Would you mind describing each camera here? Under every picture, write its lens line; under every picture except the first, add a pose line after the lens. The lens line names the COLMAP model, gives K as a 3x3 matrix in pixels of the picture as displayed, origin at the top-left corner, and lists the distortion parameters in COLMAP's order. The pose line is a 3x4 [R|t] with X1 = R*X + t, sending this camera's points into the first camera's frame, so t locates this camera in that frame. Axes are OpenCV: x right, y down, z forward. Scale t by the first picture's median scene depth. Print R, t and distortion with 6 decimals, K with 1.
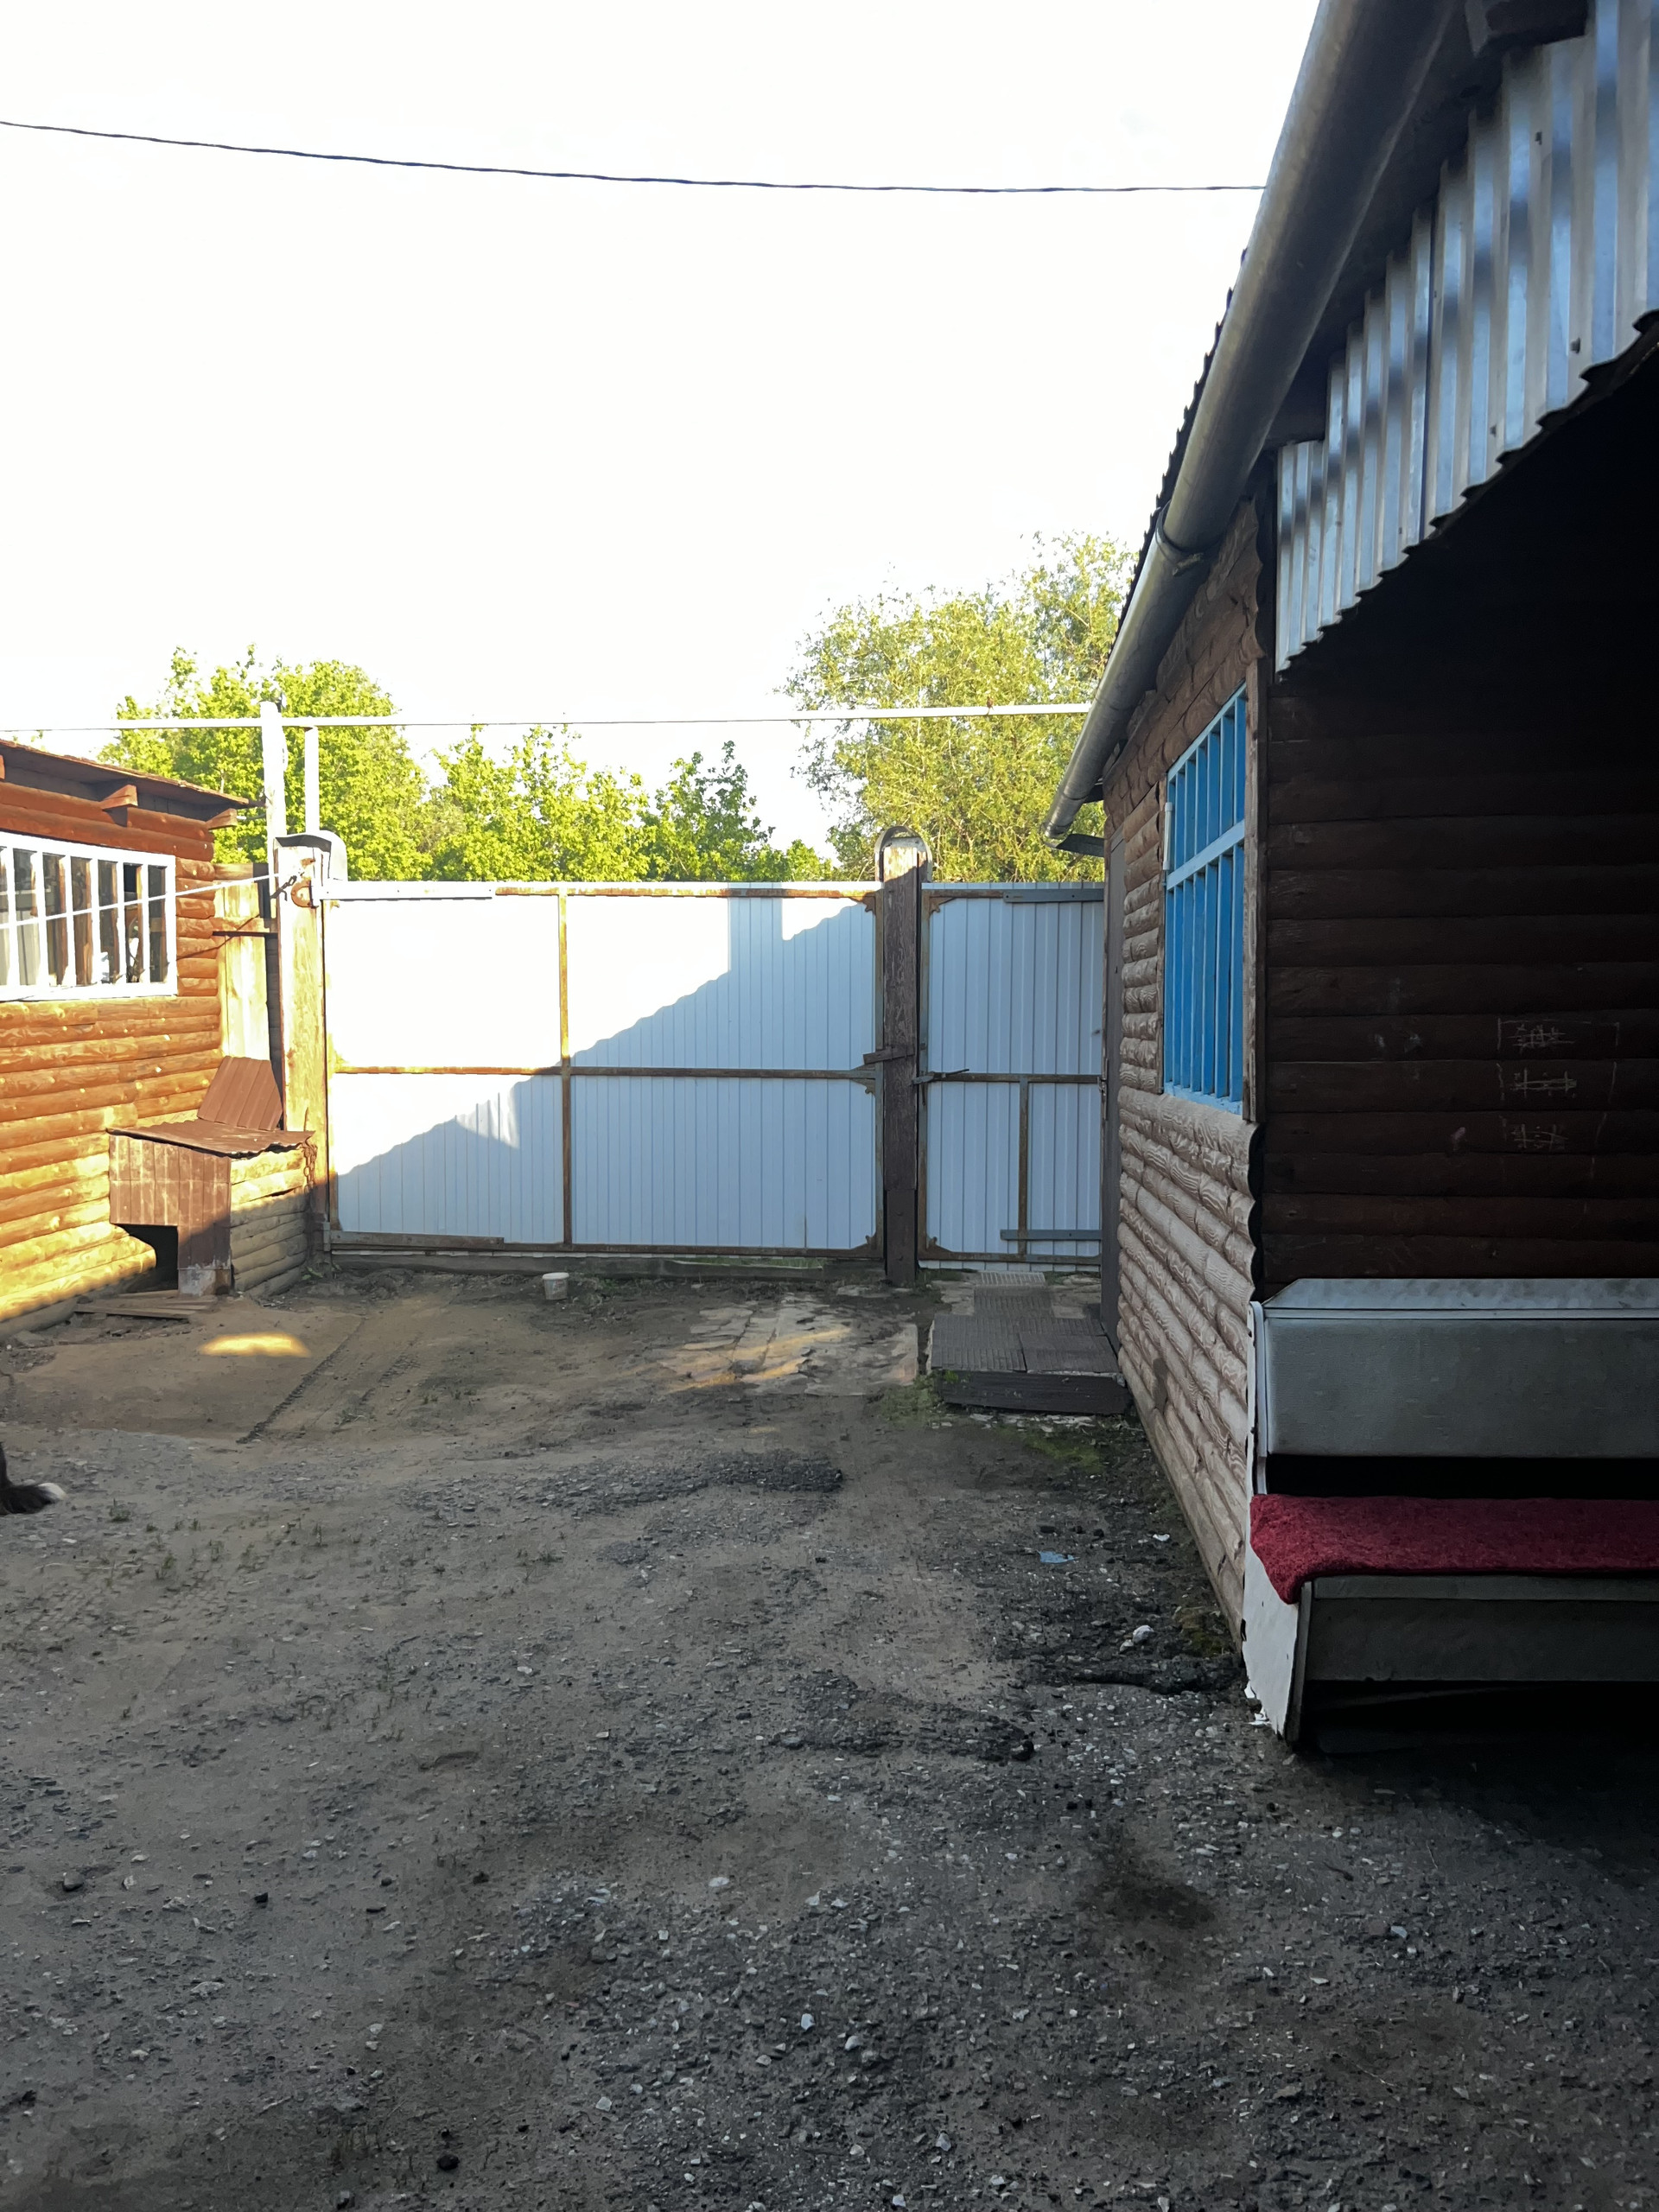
lens RADIAL K [[1562.1, 0, 839.9], [0, 1562.1, 1113.7], [0, 0, 1]] dist [0.077328, -0.145337]
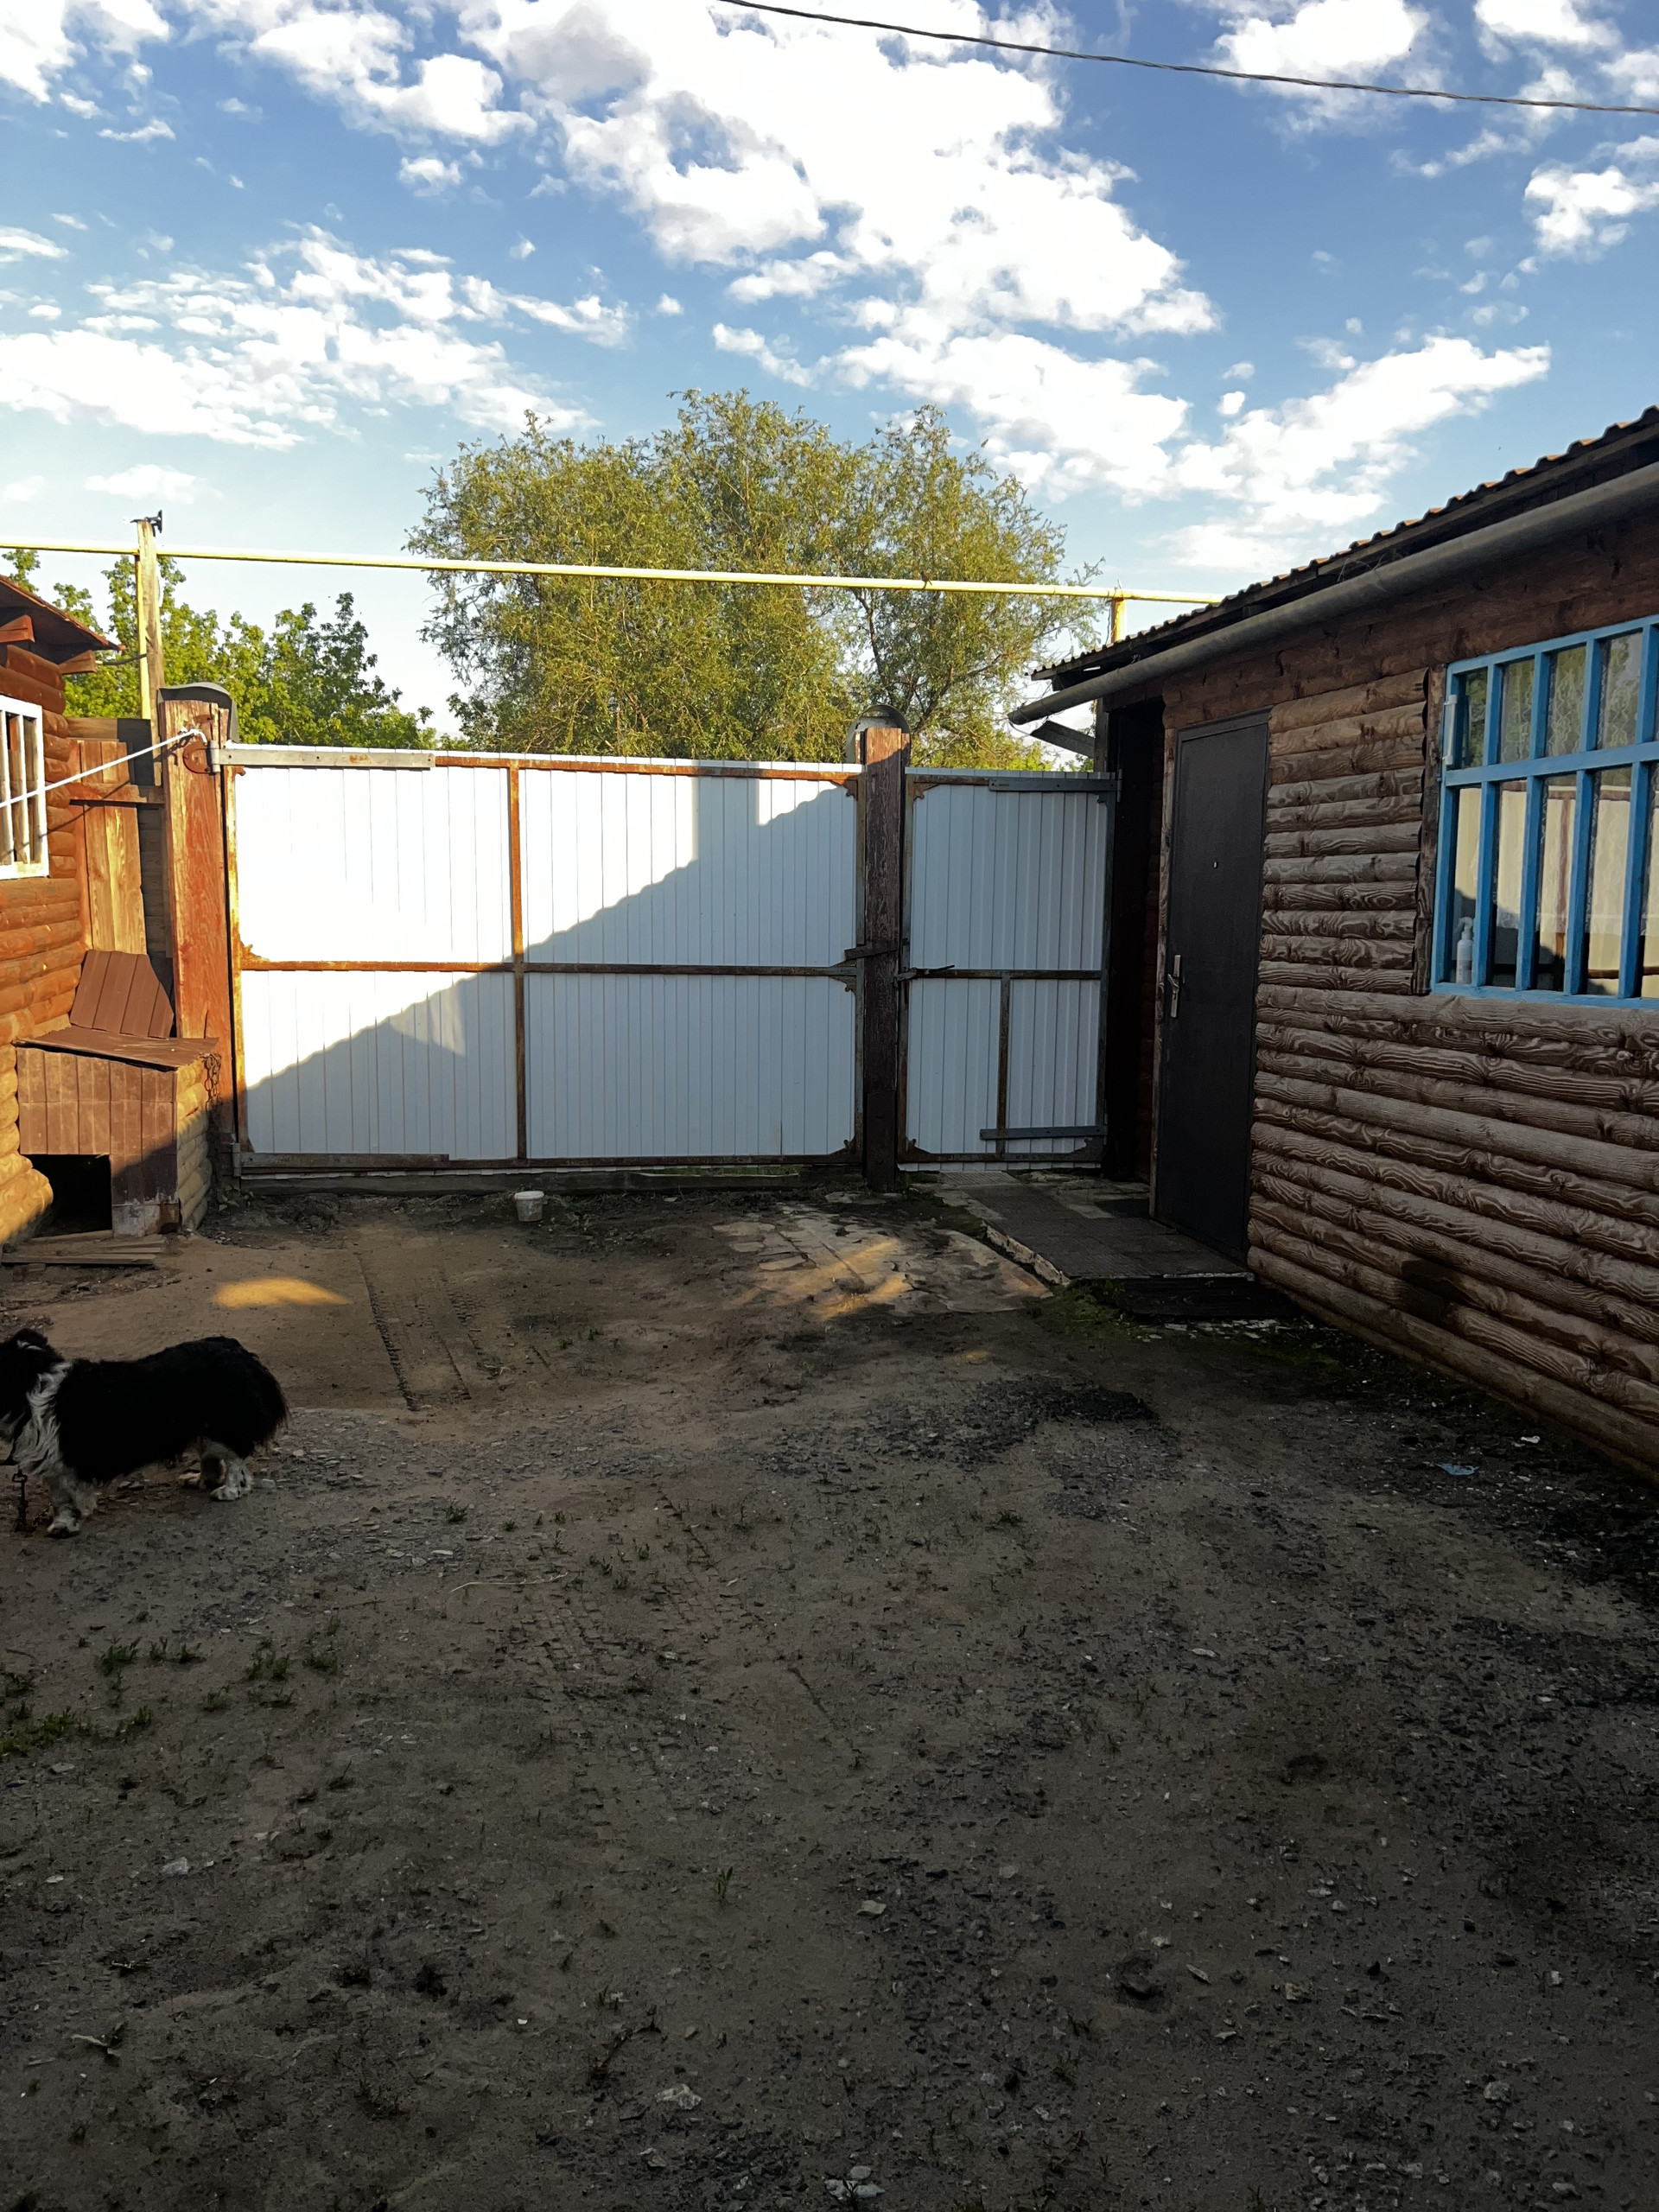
lens RADIAL K [[1562.1, 0, 839.9], [0, 1562.1, 1113.7], [0, 0, 1]] dist [0.077328, -0.145337]
pose [[0.963857, -0.027414, 0.265005, -0.243617], [0.008433, 0.997333, 0.072498, -0.007470], [-0.266286, -0.067643, 0.961518, 0.082792]]
